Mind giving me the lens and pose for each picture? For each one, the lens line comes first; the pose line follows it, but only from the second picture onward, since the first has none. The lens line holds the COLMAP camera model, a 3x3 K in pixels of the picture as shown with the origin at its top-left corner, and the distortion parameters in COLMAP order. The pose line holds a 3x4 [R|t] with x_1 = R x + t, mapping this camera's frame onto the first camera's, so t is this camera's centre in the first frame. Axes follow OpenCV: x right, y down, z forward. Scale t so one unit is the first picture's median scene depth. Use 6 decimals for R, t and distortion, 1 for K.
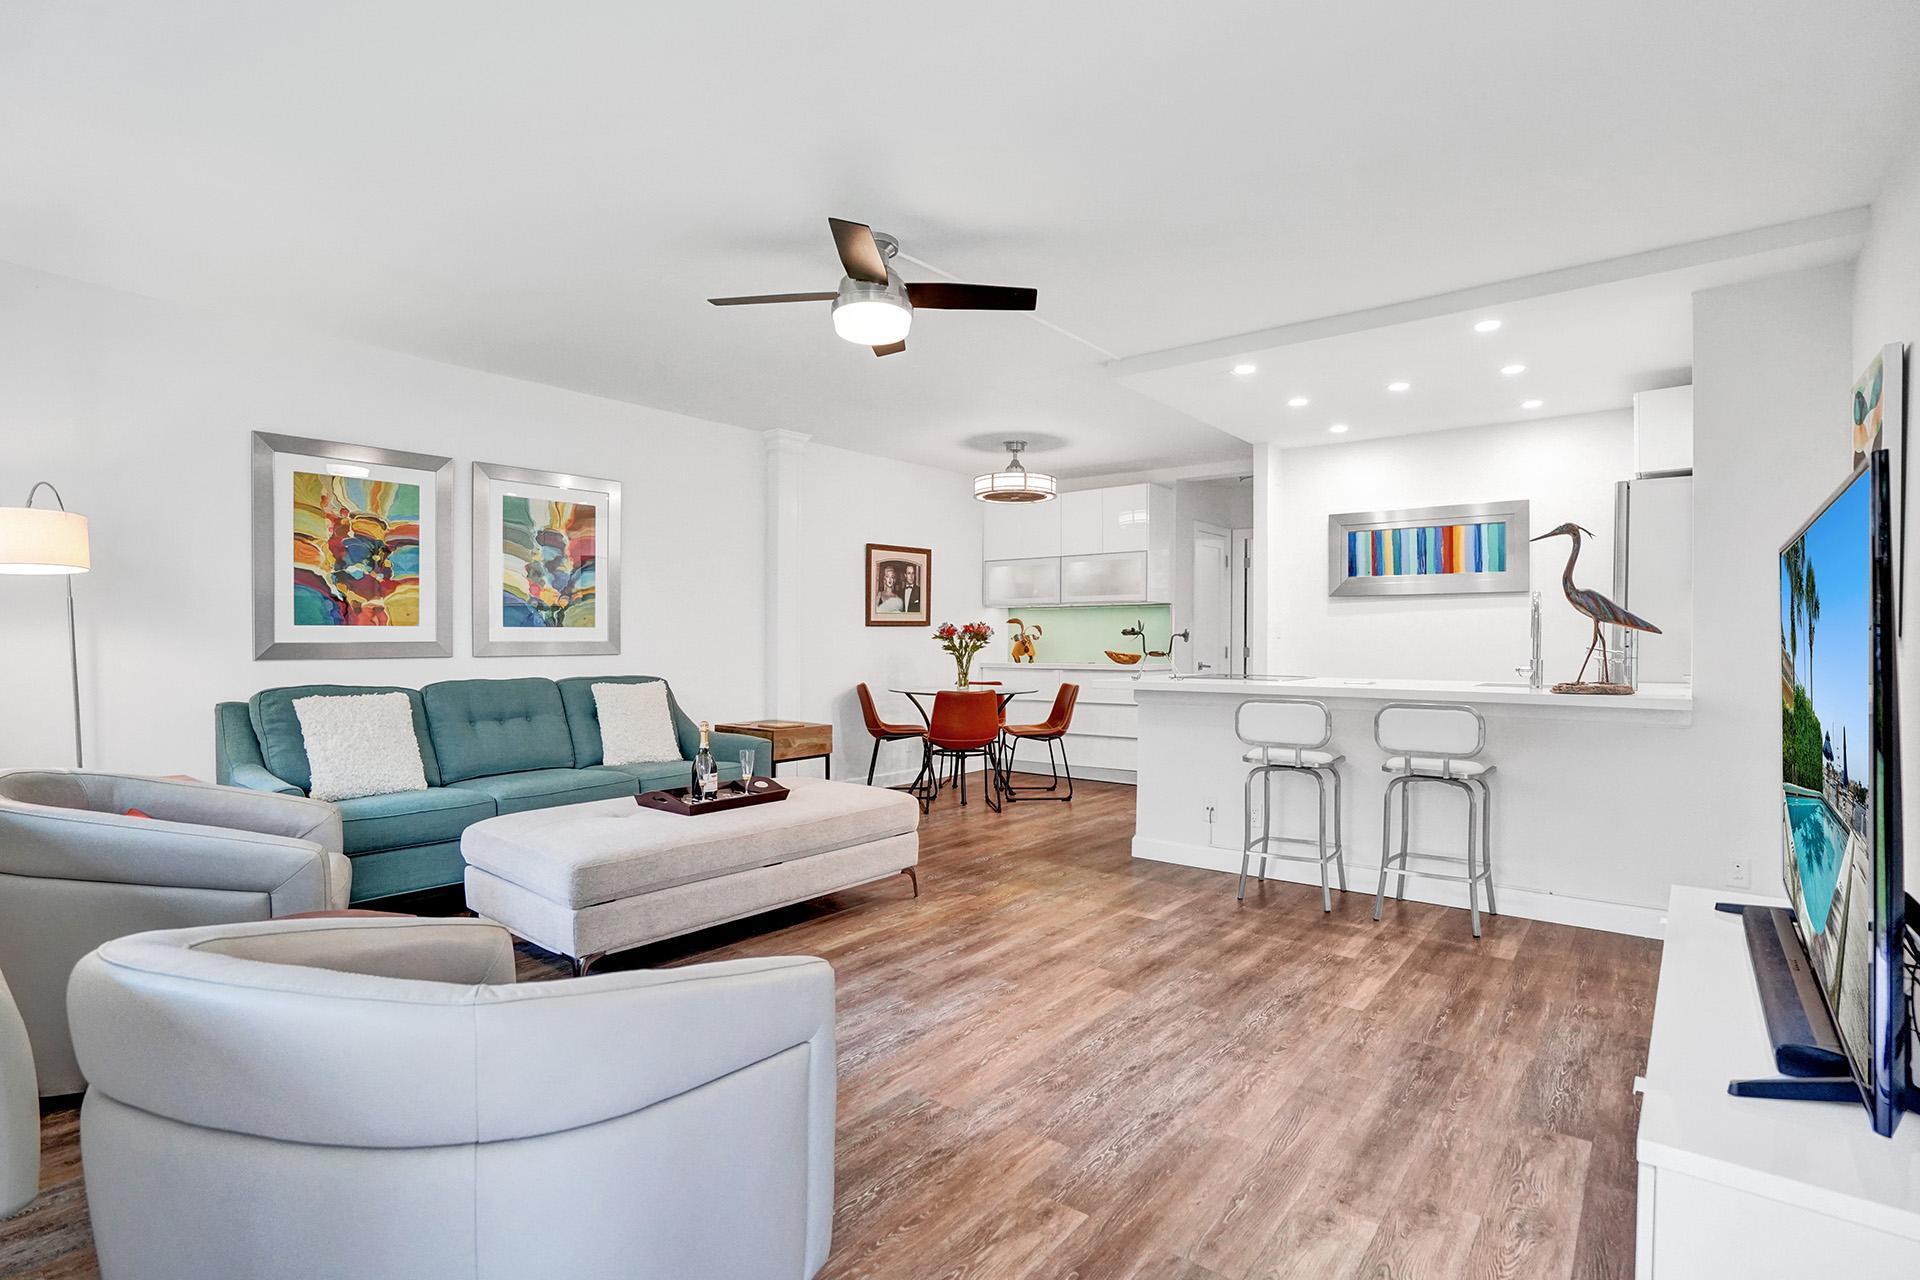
lens RADIAL K [[923.4, 0, 960.0], [0, 923.4, 640.0], [0, 0, 1]] dist [-0.055152, 0.020023]
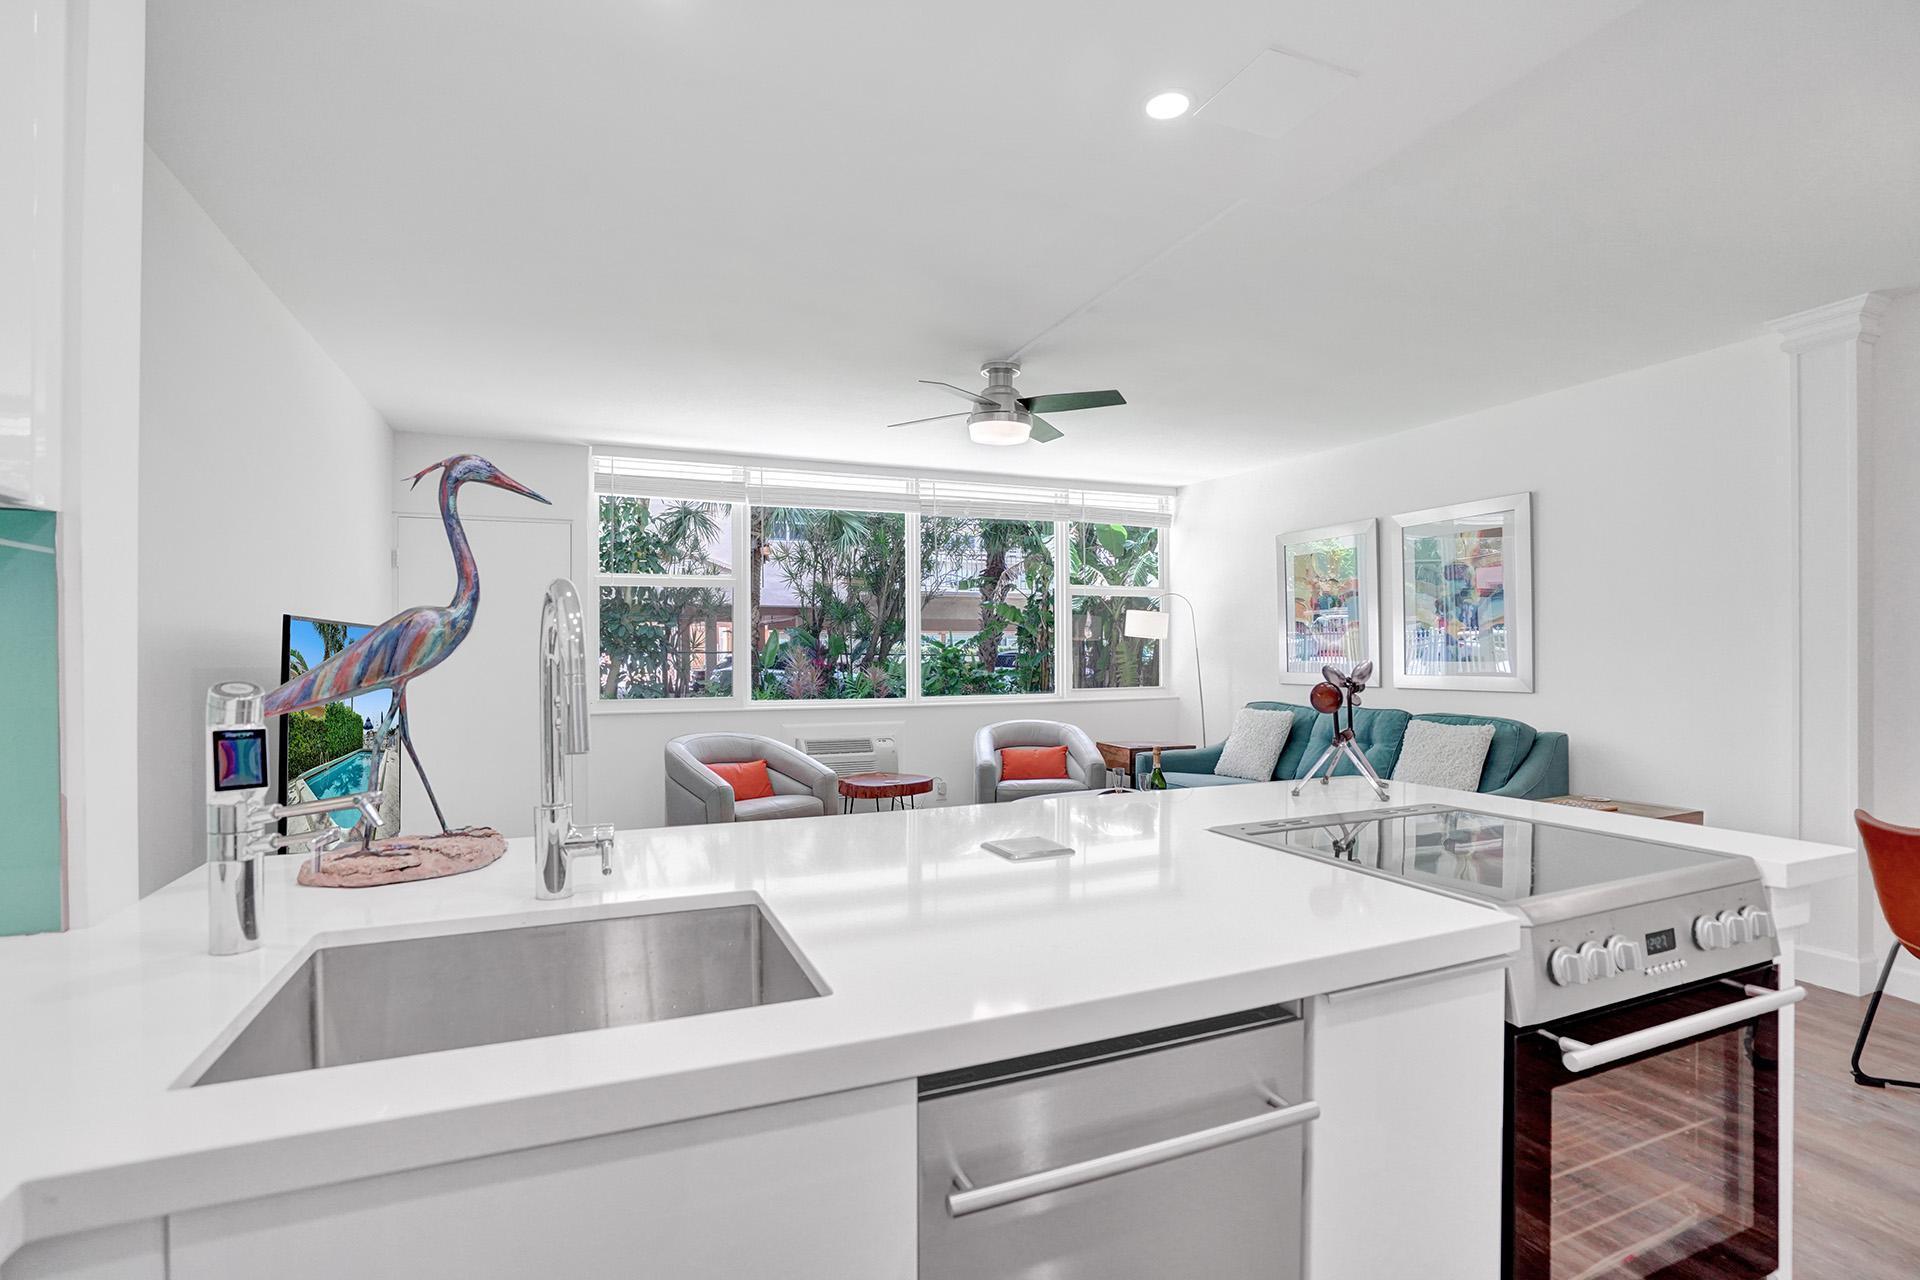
lens RADIAL K [[923.4, 0, 960.0], [0, 923.4, 640.0], [0, 0, 1]] dist [-0.055152, 0.020023]
pose [[-0.478183, -0.011837, -0.878180, 0.652267], [0.001532, 0.999896, -0.014312, -0.023579], [0.878259, -0.008190, -0.478115, 0.975628]]
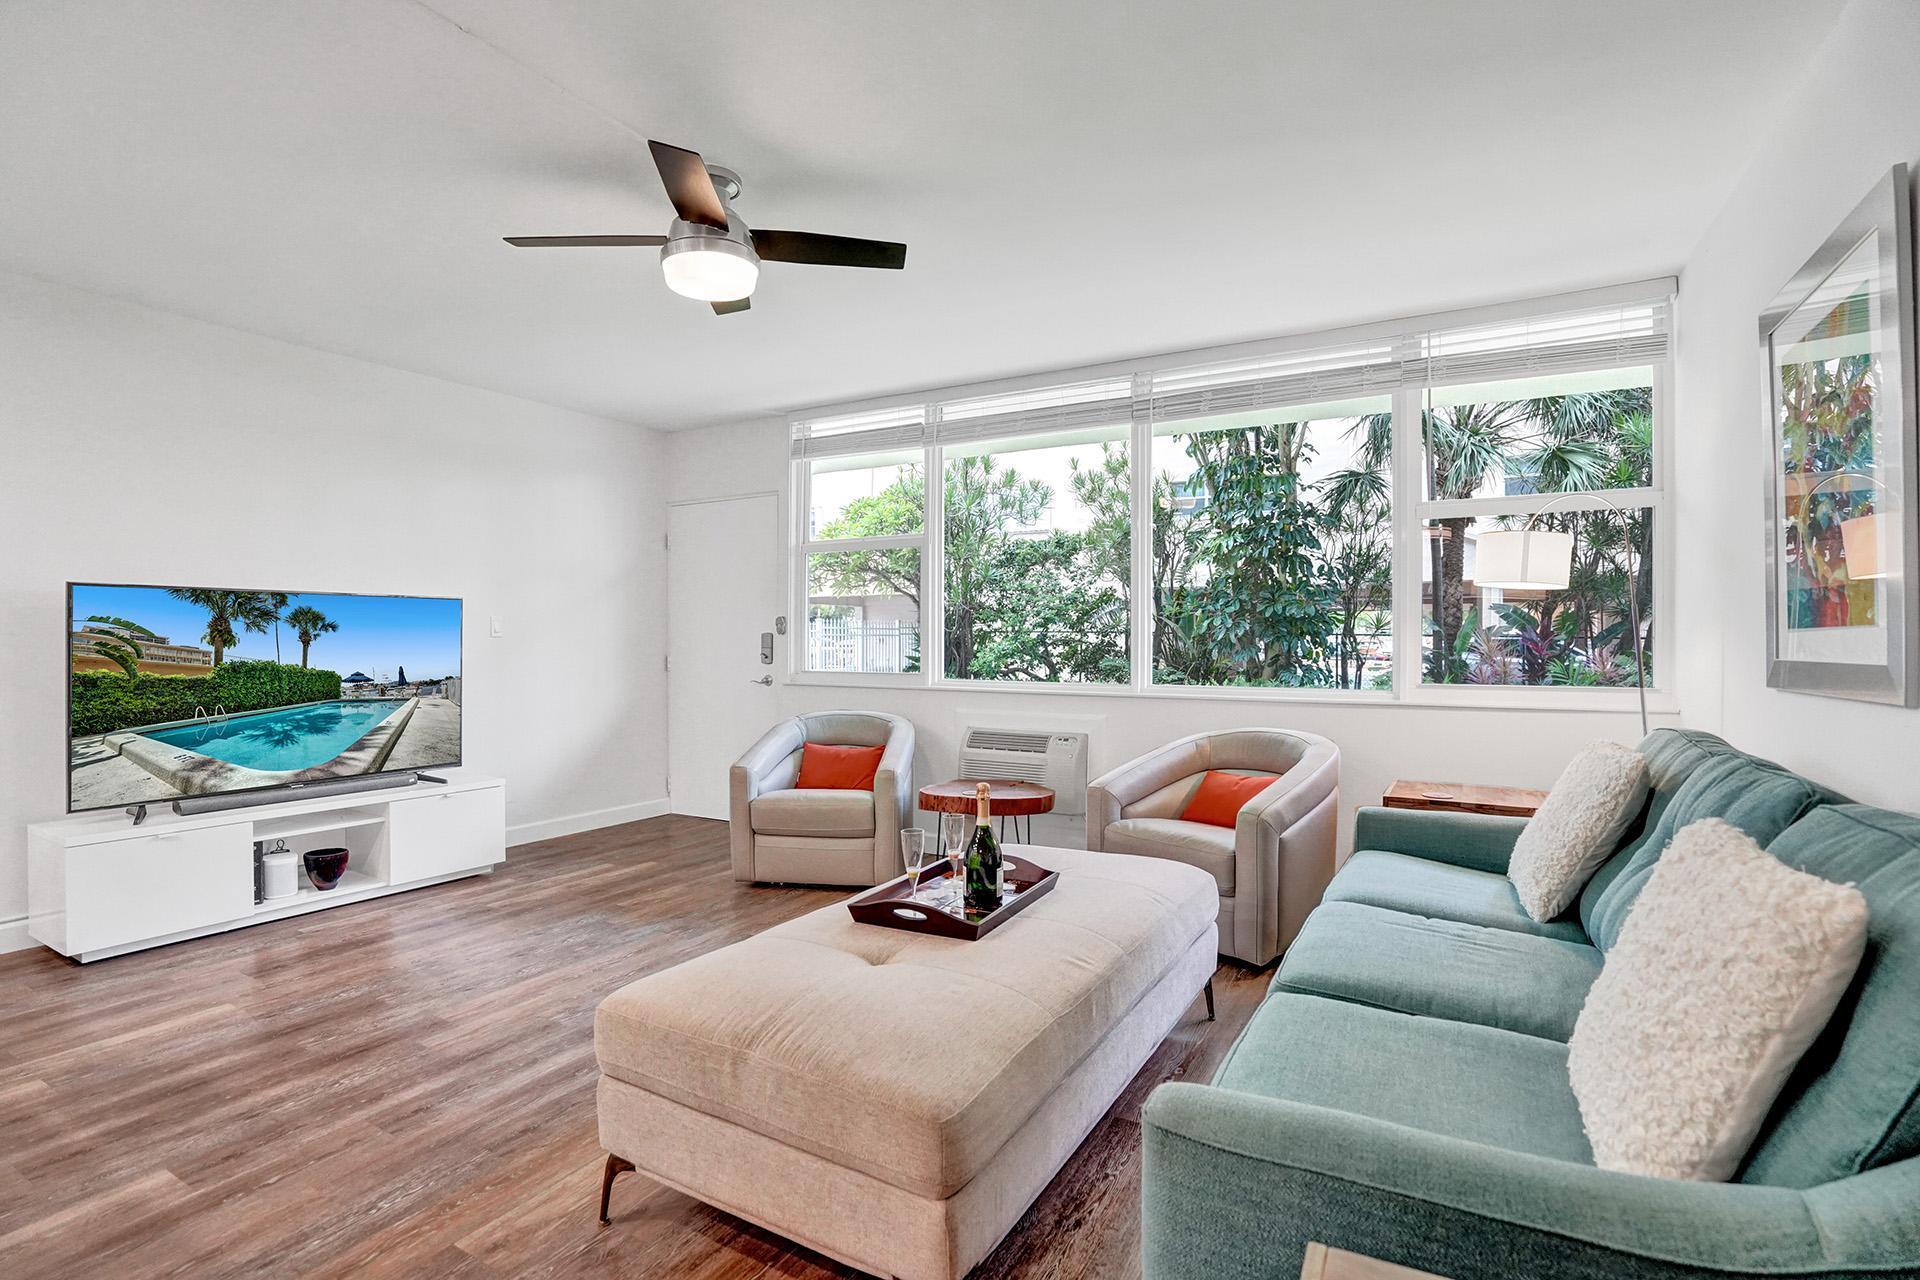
lens RADIAL K [[902.2, 0, 952.9], [0, 902.2, 655.7], [0, 0, 1]] dist [-0.052914, 0.019211]
pose [[-0.989587, 0.001900, -0.143922, -0.126336], [-0.001047, 0.999791, 0.020401, -0.007438], [0.143931, 0.020339, -0.989379, 1.148186]]
